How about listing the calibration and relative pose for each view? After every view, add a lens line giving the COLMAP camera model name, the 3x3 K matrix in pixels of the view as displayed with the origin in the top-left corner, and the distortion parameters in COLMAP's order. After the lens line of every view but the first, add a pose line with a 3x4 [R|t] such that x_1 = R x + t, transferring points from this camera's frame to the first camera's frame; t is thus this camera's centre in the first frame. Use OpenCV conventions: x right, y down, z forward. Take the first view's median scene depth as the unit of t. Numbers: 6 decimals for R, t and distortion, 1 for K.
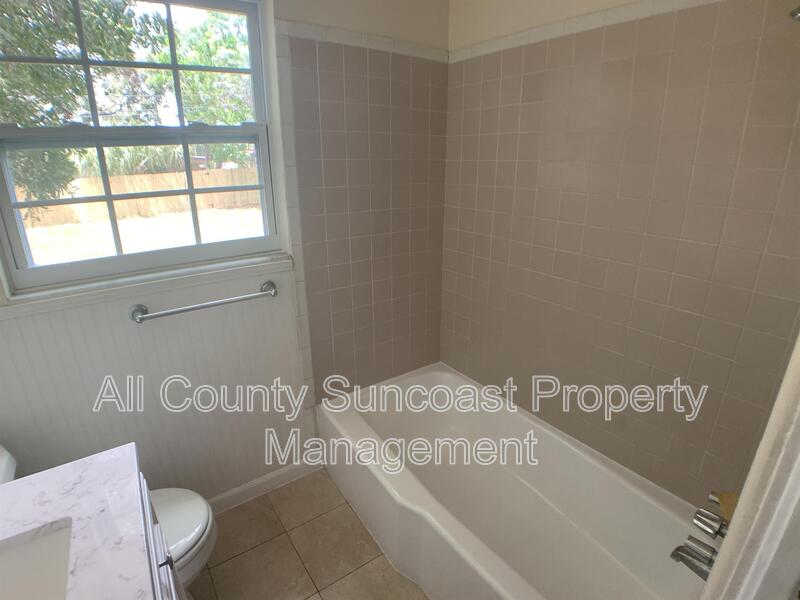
lens RADIAL K [[412.0, 0, 405.5], [0, 412.0, 297.0], [0, 0, 1]] dist [-0.064698, 0.001586]
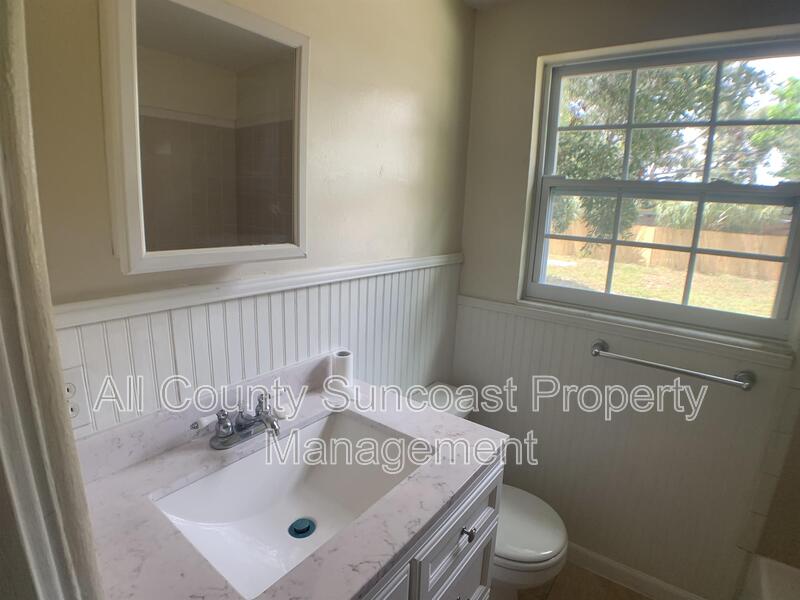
lens RADIAL K [[412.0, 0, 405.5], [0, 412.0, 297.0], [0, 0, 1]] dist [-0.064698, 0.001586]
pose [[0.320049, 0.237508, -0.917147, 0.104014], [-0.353643, 0.928044, 0.116922, -0.022369], [0.878923, 0.286922, 0.381013, 0.061583]]
